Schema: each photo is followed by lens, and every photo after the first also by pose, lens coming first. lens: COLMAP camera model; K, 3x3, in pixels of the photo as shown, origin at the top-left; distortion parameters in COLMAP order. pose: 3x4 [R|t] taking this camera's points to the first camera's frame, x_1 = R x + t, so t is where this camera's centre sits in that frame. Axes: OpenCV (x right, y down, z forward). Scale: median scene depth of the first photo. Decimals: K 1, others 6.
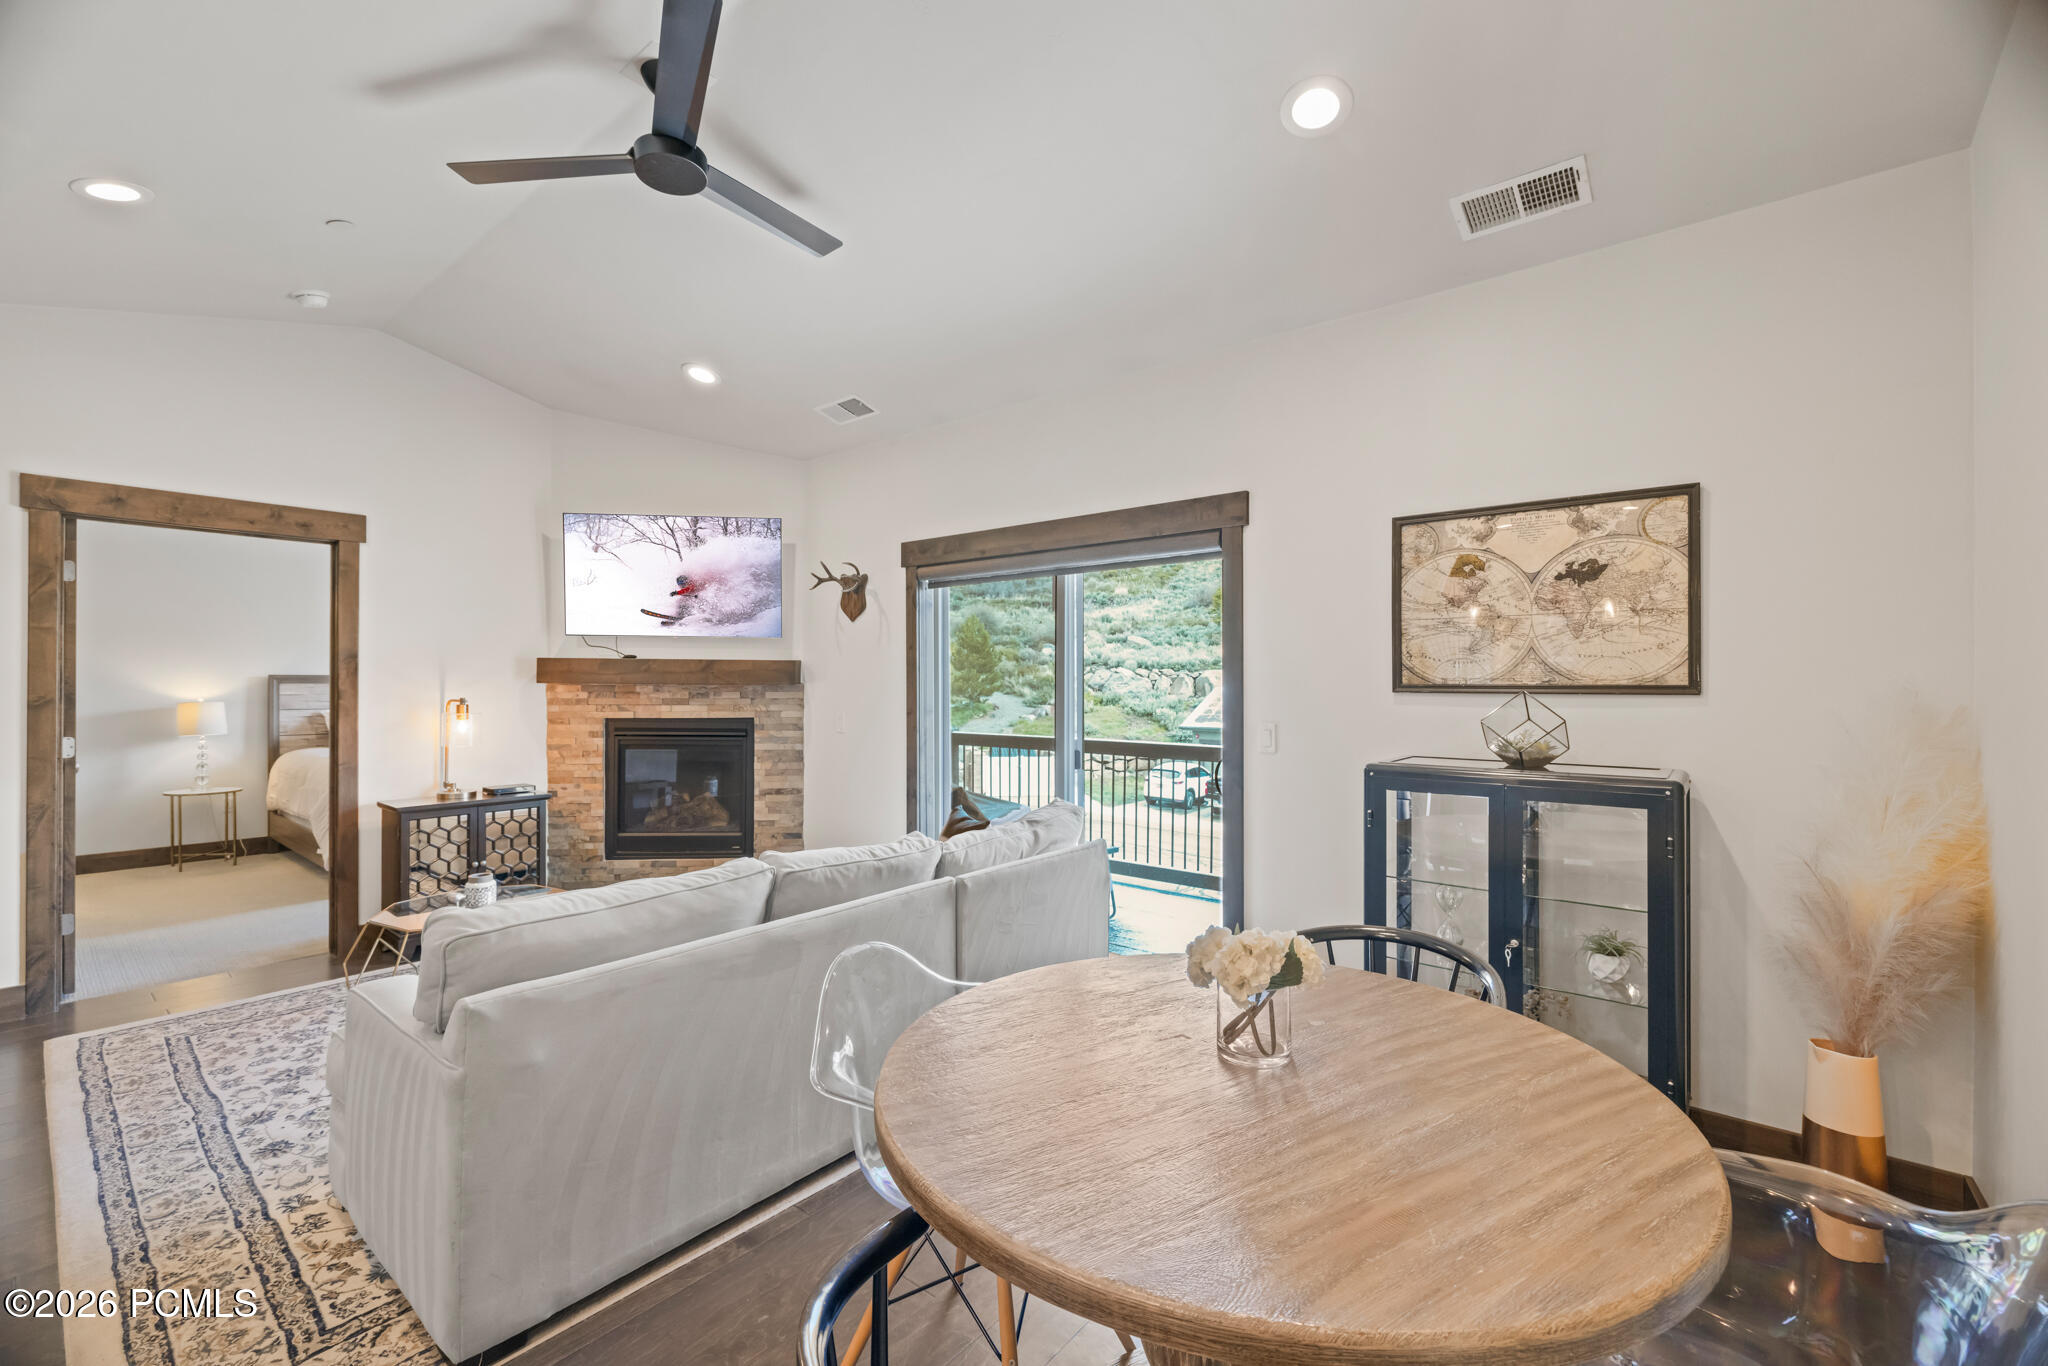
lens RADIAL K [[863.0, 0, 1029.6], [0, 863.0, 684.8], [0, 0, 1]] dist [0.000764, -0.000244]
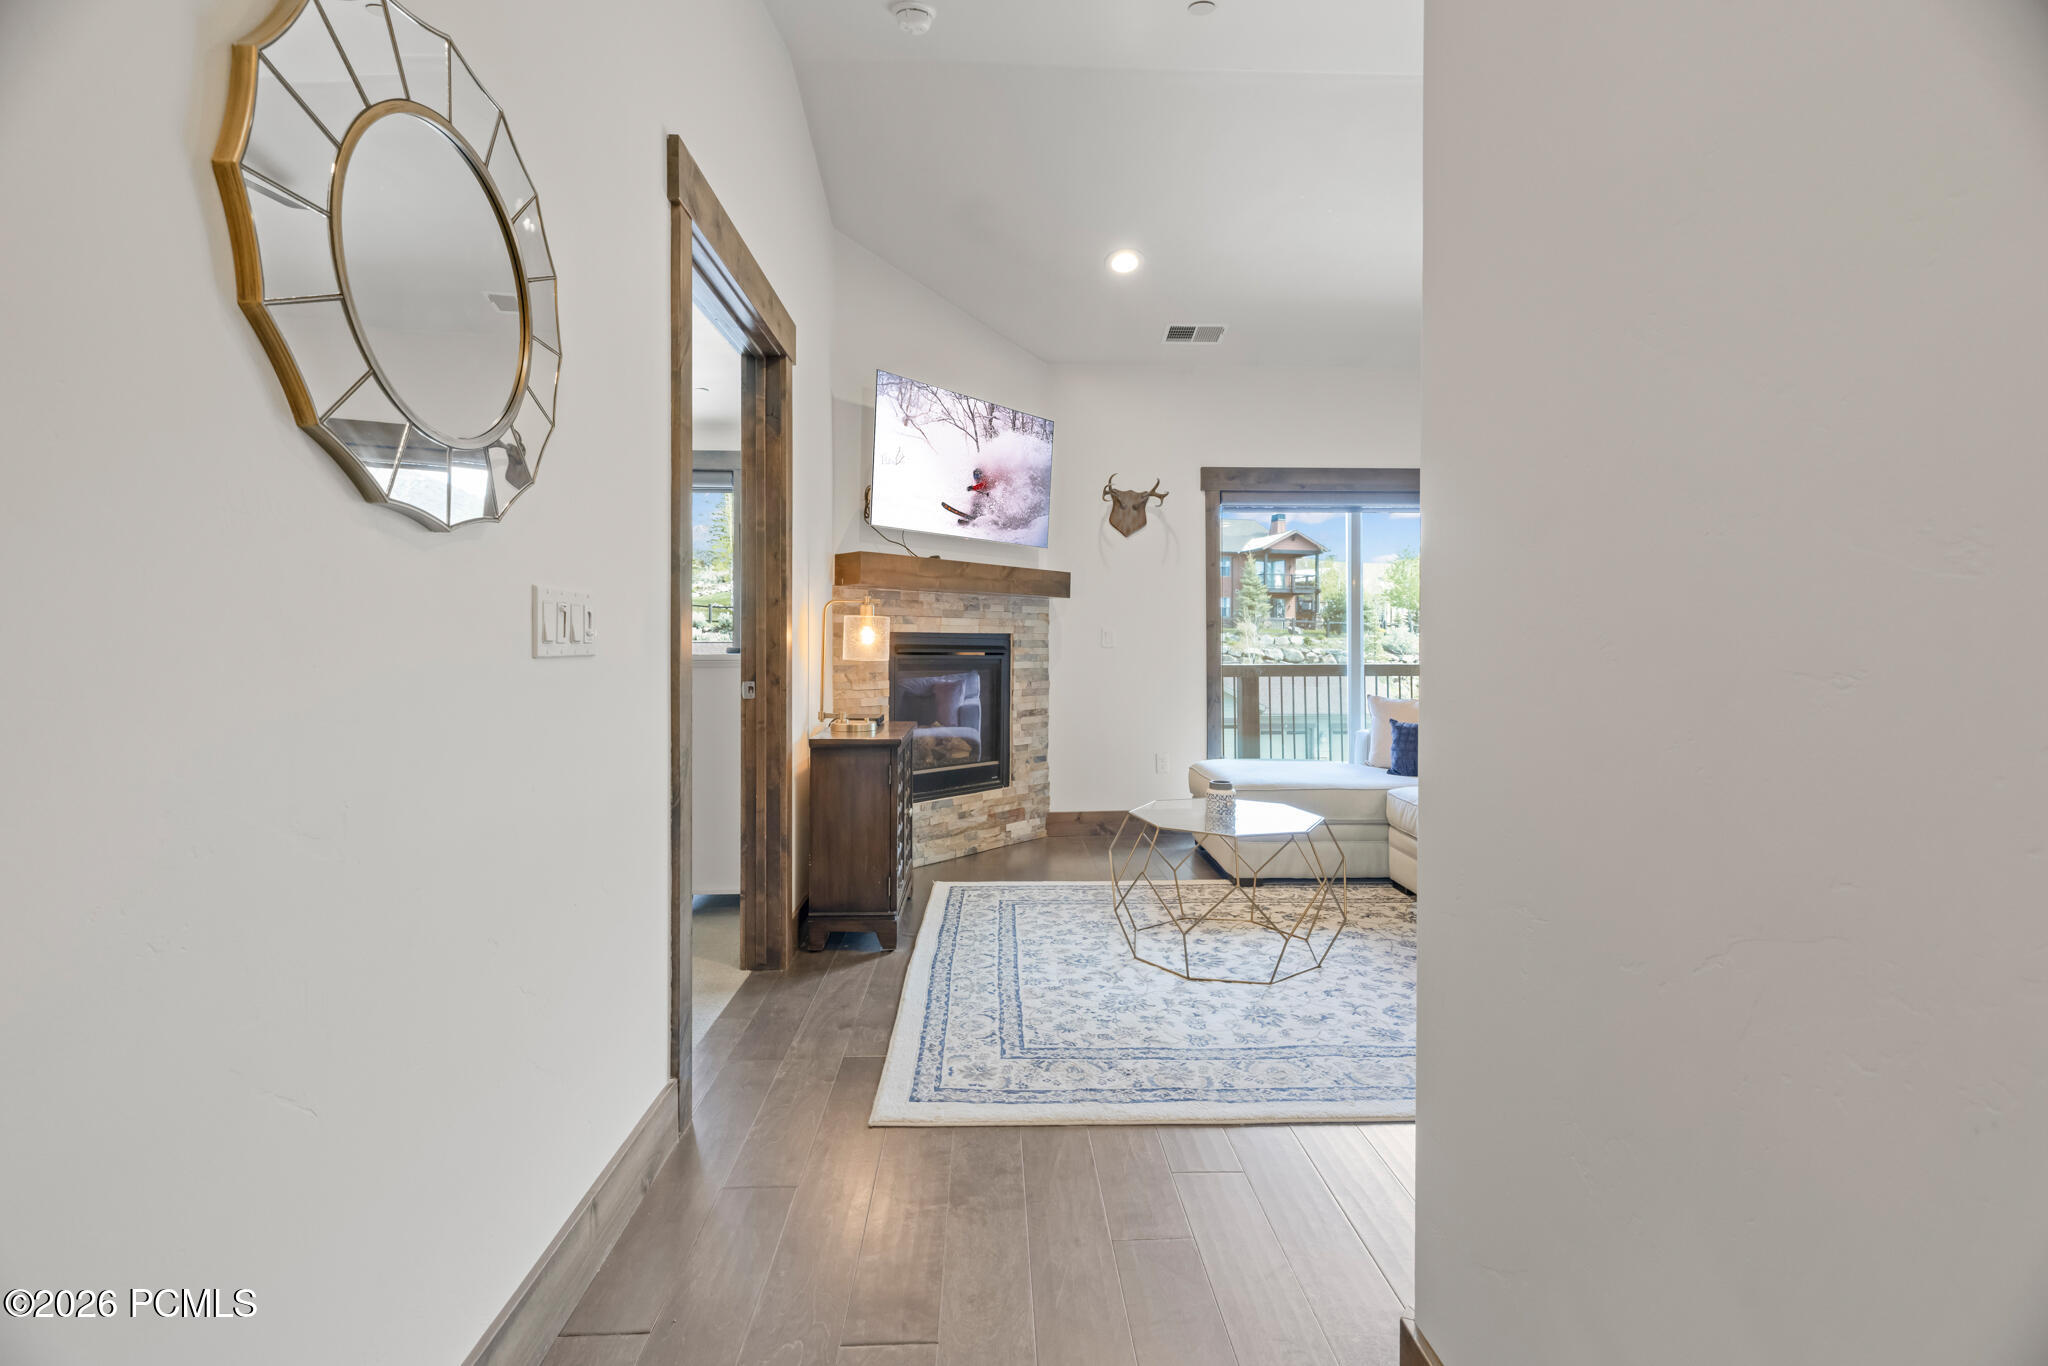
lens RADIAL K [[863.0, 0, 1031.0], [0, 863.0, 658.2], [0, 0, 1]] dist [0.000764, -0.000244]
pose [[0.745540, -0.012983, 0.666335, -0.956879], [0.003643, 0.999875, 0.015405, 0.052481], [-0.666451, -0.009058, 0.745493, 0.316382]]
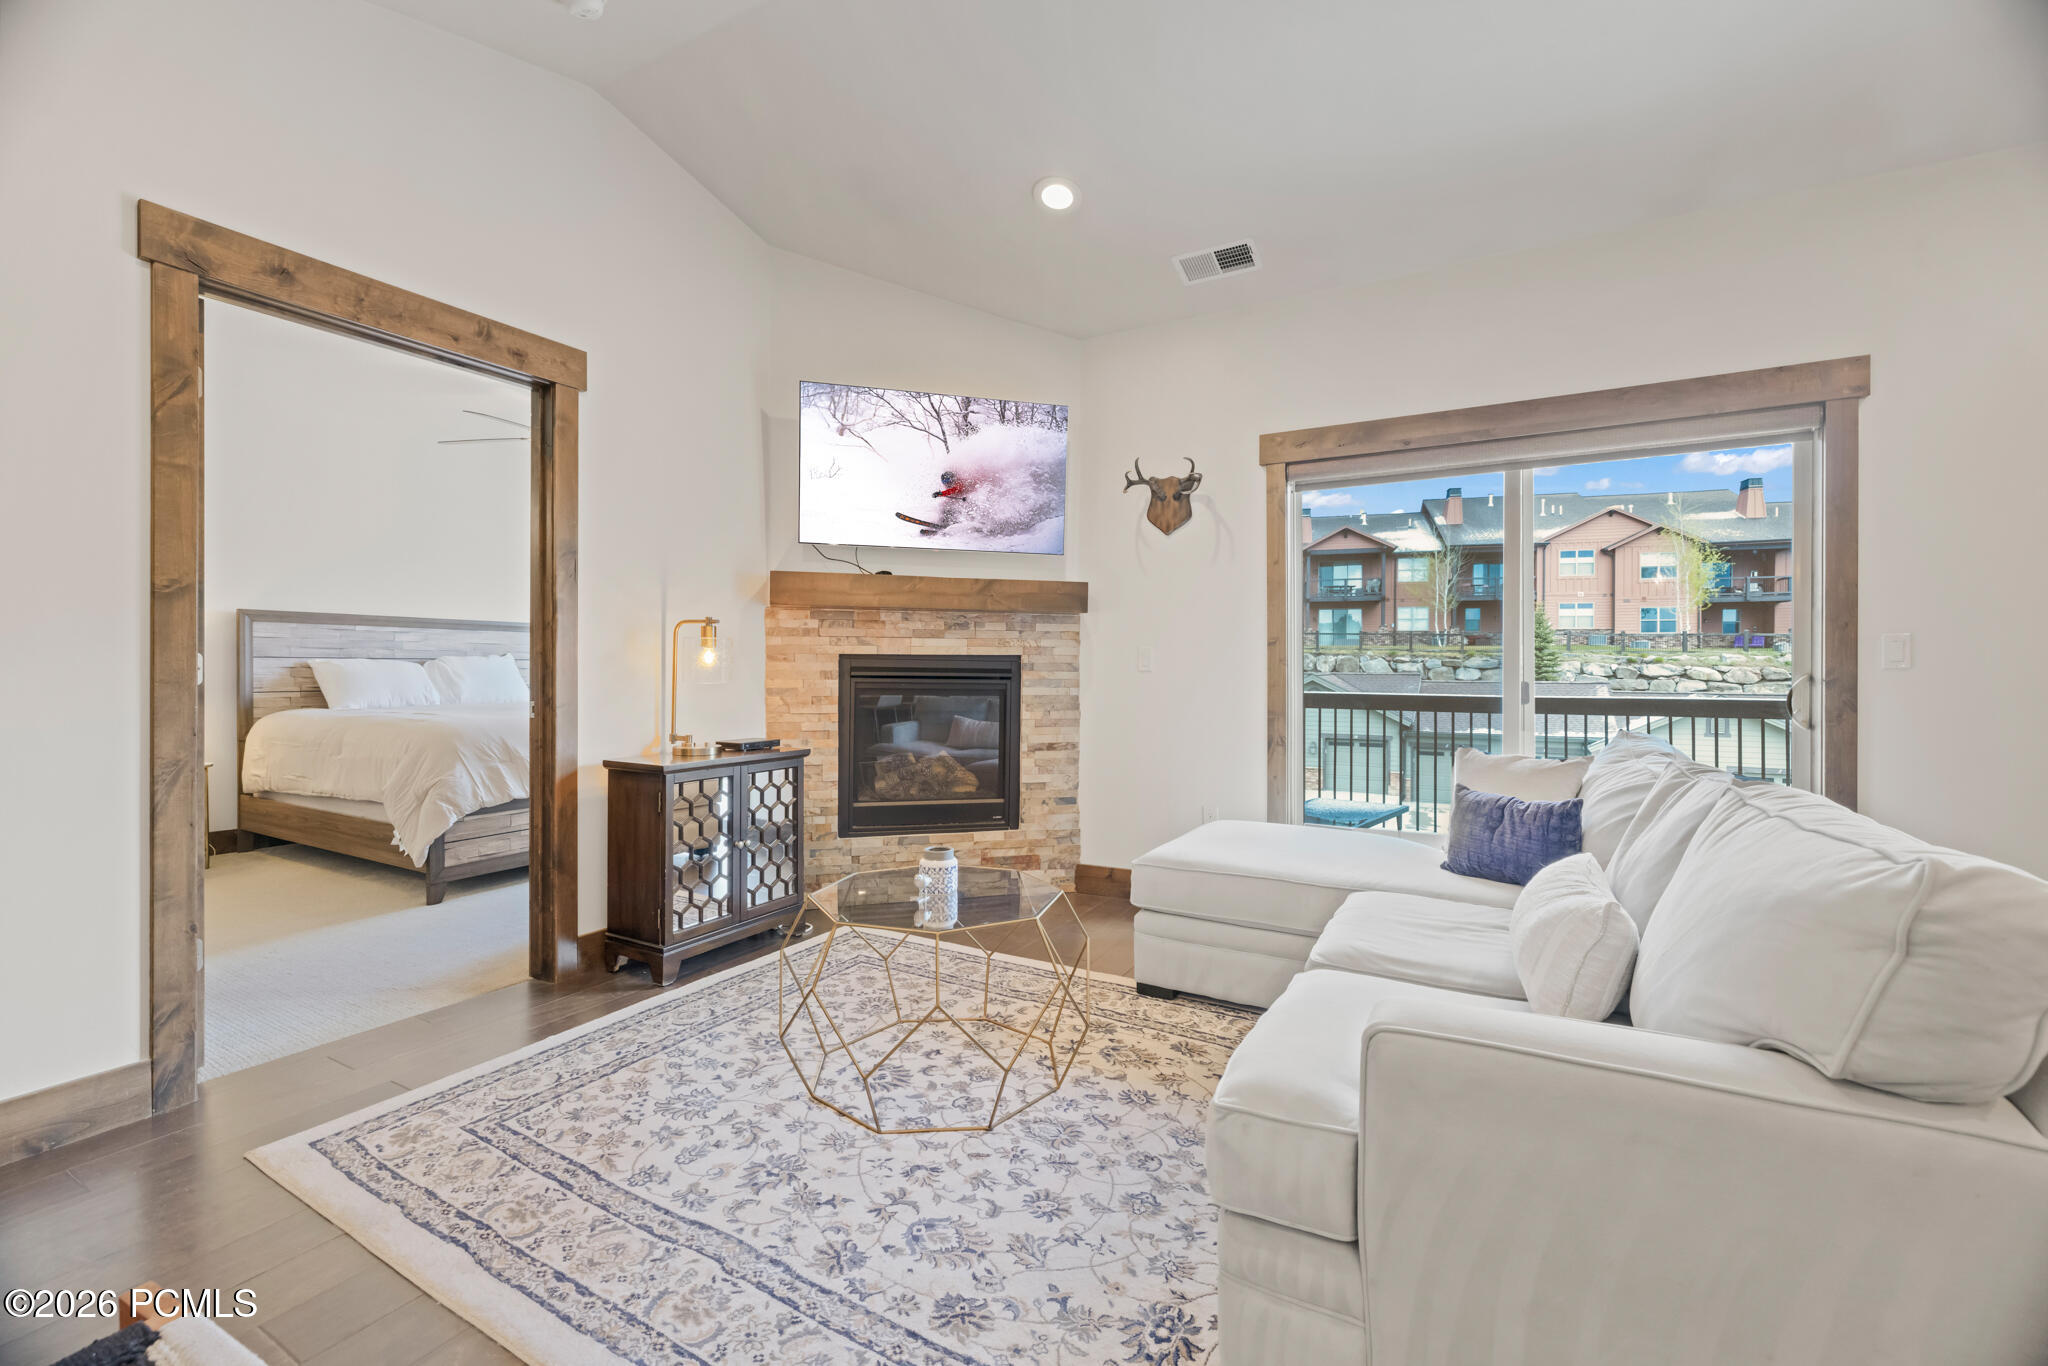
lens RADIAL K [[863.0, 0, 1029.9], [0, 863.0, 674.9], [0, 0, 1]] dist [0.000764, -0.000244]
pose [[0.984638, -0.000915, 0.174607, -0.472053], [-0.000054, 0.999985, 0.005544, 0.054568], [-0.174610, -0.005468, 0.984623, 0.216501]]
